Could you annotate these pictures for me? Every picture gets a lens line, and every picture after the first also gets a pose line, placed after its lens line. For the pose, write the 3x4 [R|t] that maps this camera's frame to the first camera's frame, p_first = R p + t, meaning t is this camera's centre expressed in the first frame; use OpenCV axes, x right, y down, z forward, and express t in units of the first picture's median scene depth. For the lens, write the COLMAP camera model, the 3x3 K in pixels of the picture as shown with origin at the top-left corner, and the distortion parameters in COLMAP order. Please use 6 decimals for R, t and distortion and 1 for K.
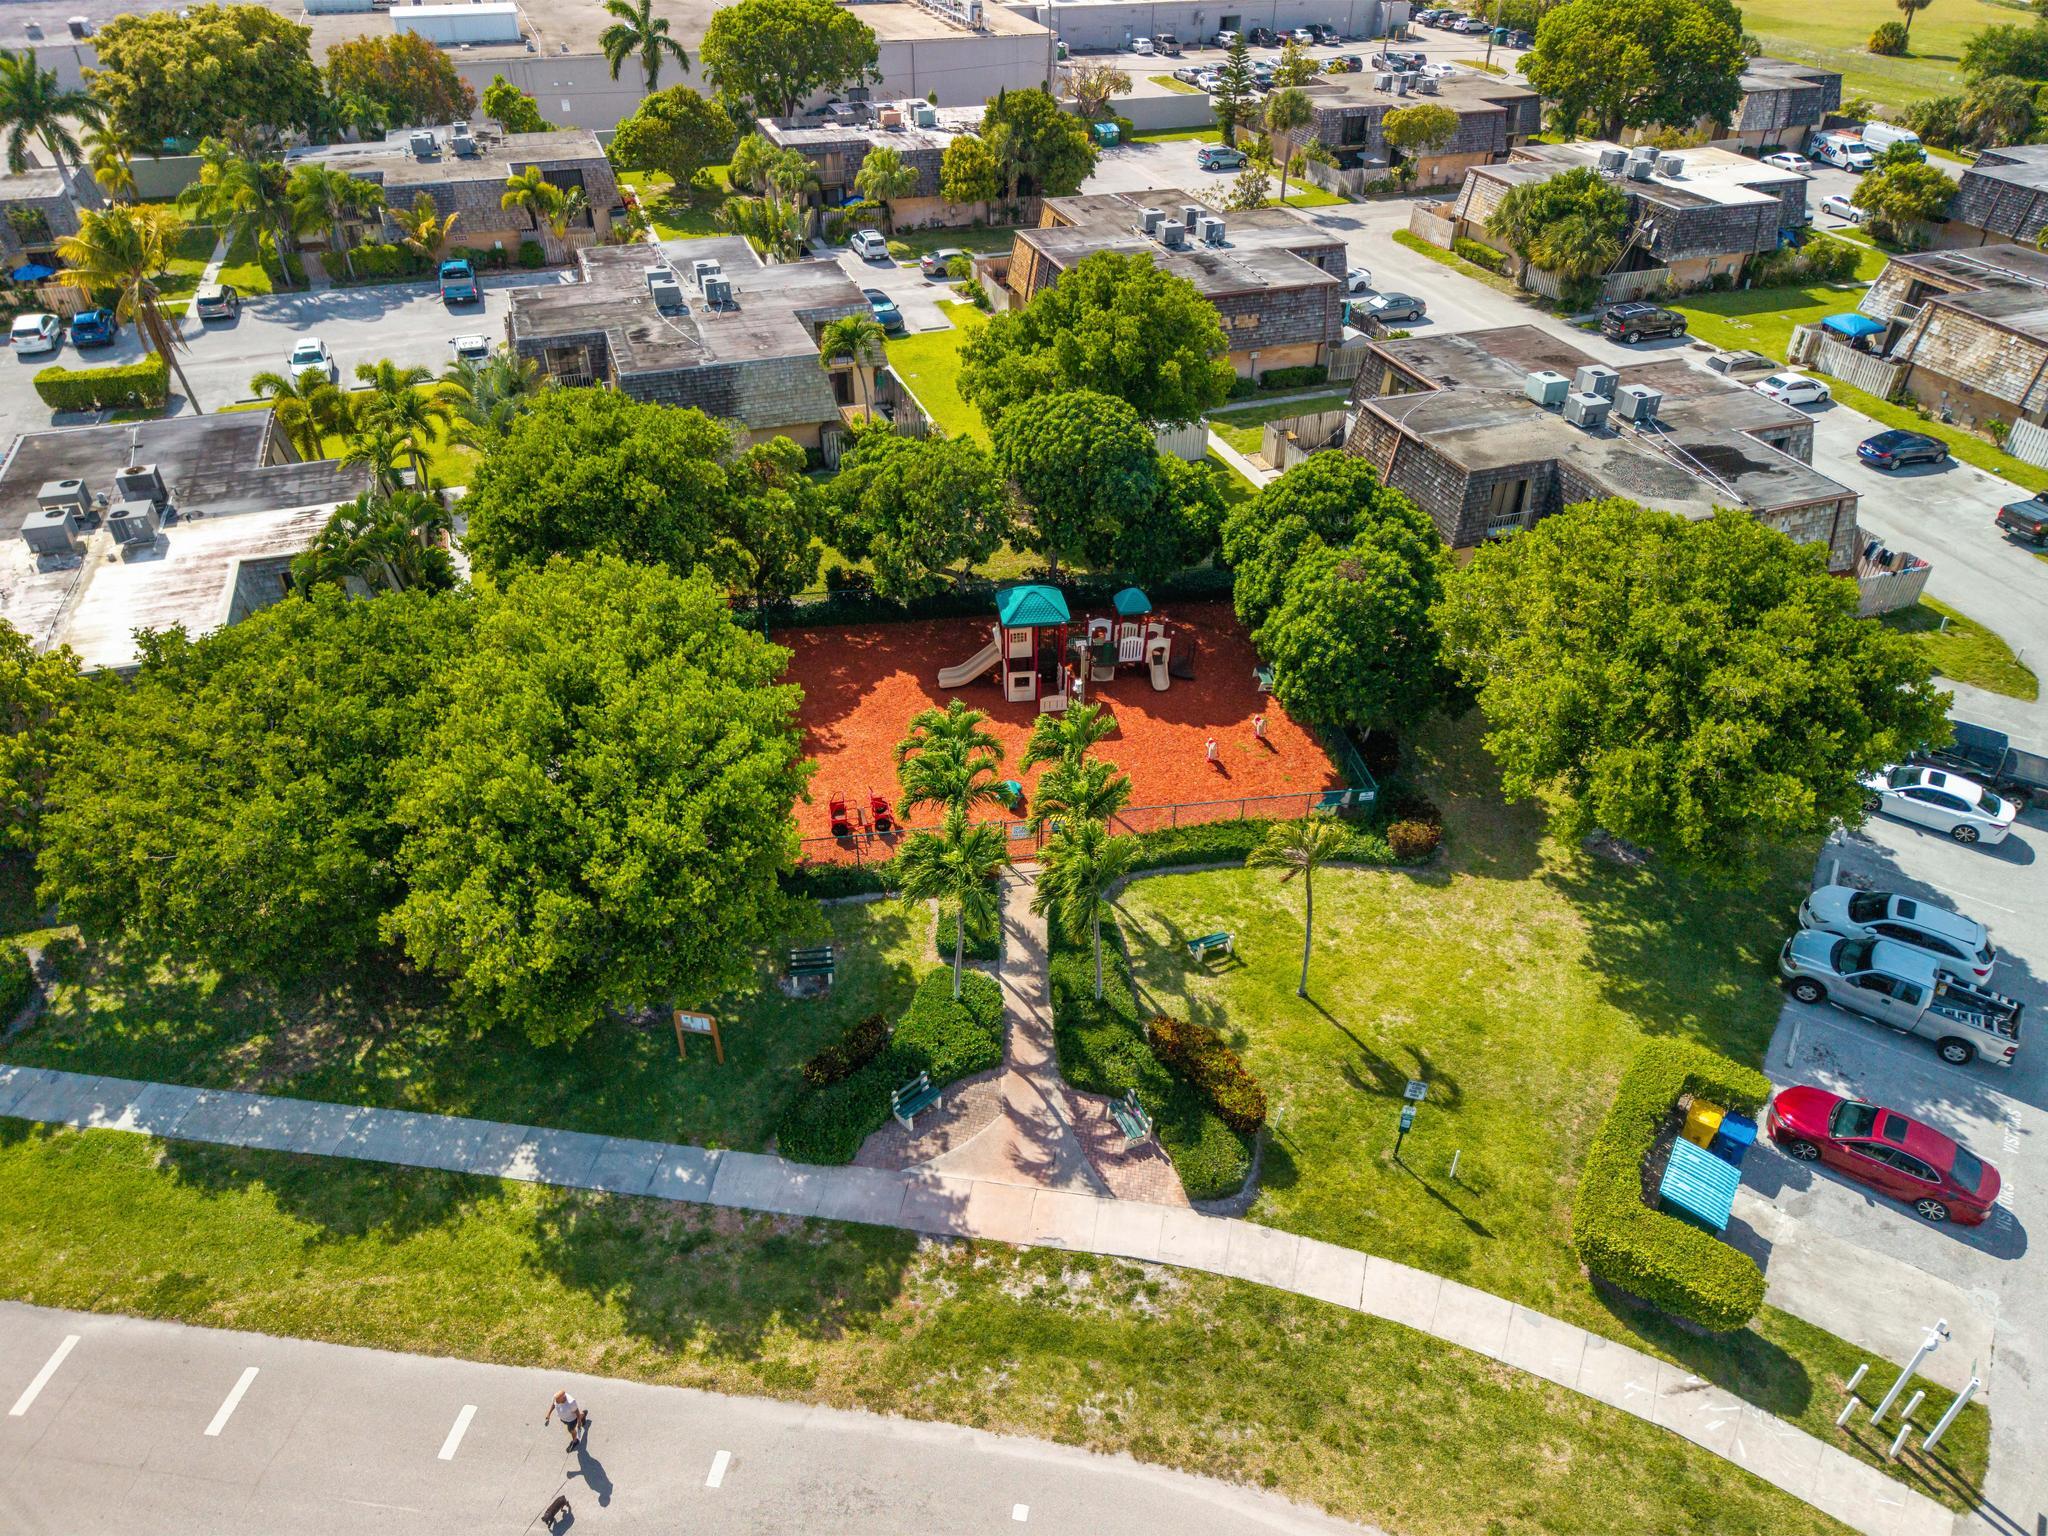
lens RADIAL K [[1509.1, 0, 1024.0], [0, 1509.1, 768.0], [0, 0, 1]] dist [-0.026963, 0.000847]
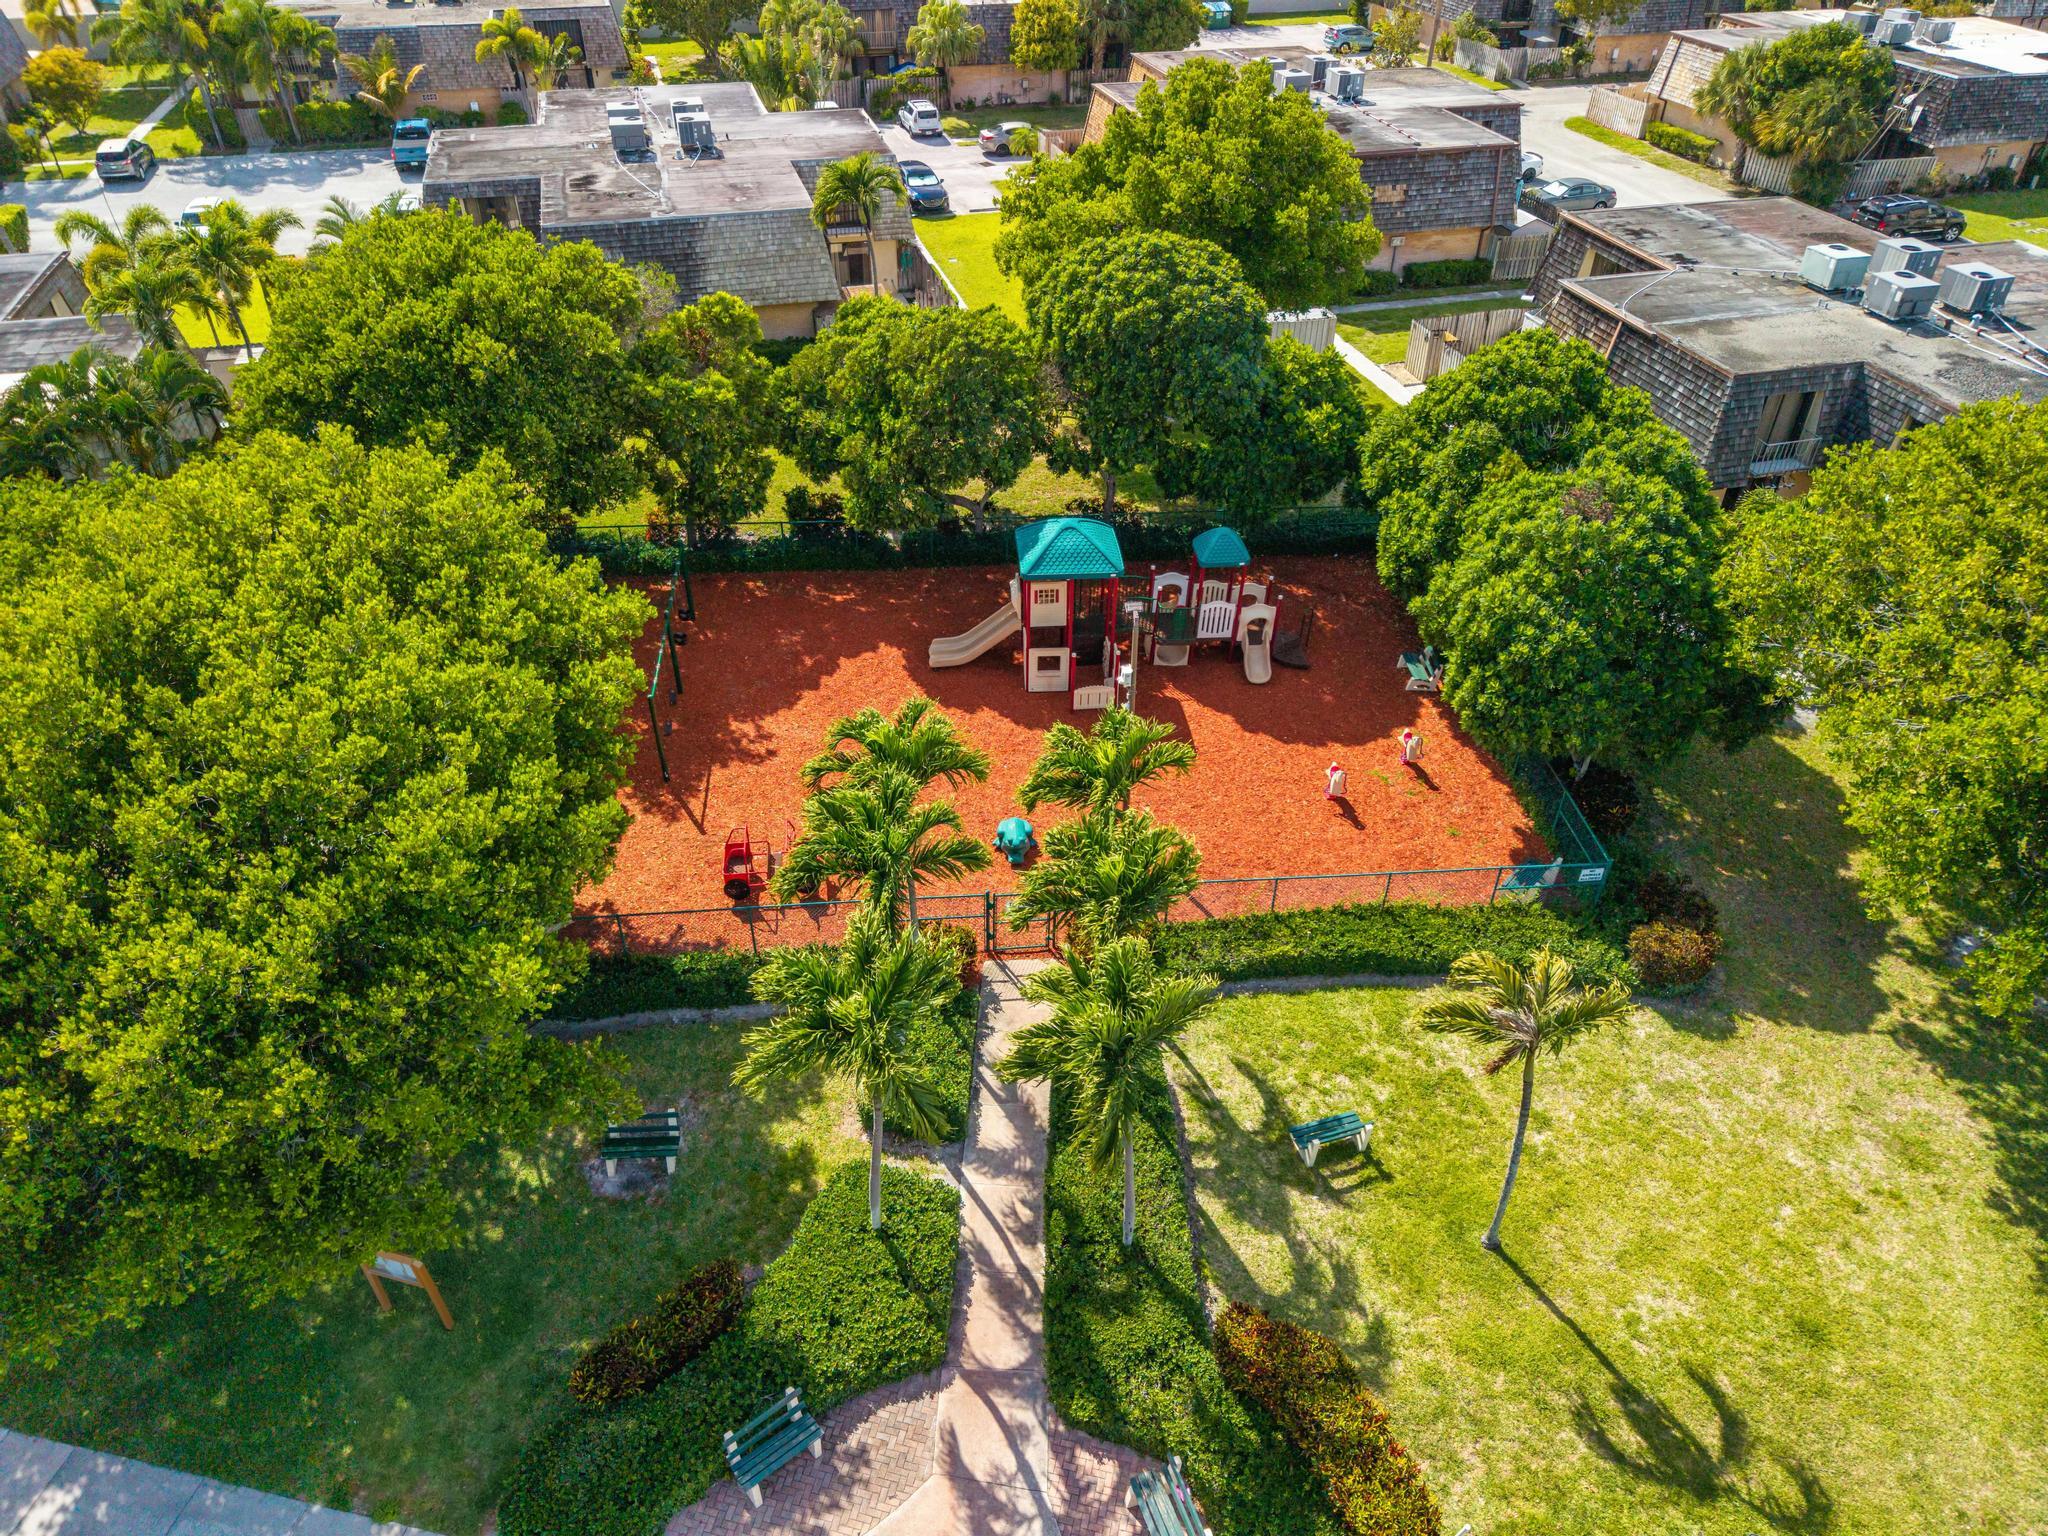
lens RADIAL K [[1509.1, 0, 1024.0], [0, 1509.1, 768.0], [0, 0, 1]] dist [-0.026963, 0.000847]
pose [[0.997636, 0.042666, -0.053870, 0.024963], [-0.041524, 0.998892, 0.022136, -0.024868], [0.054755, -0.019847, 0.998303, 0.330110]]
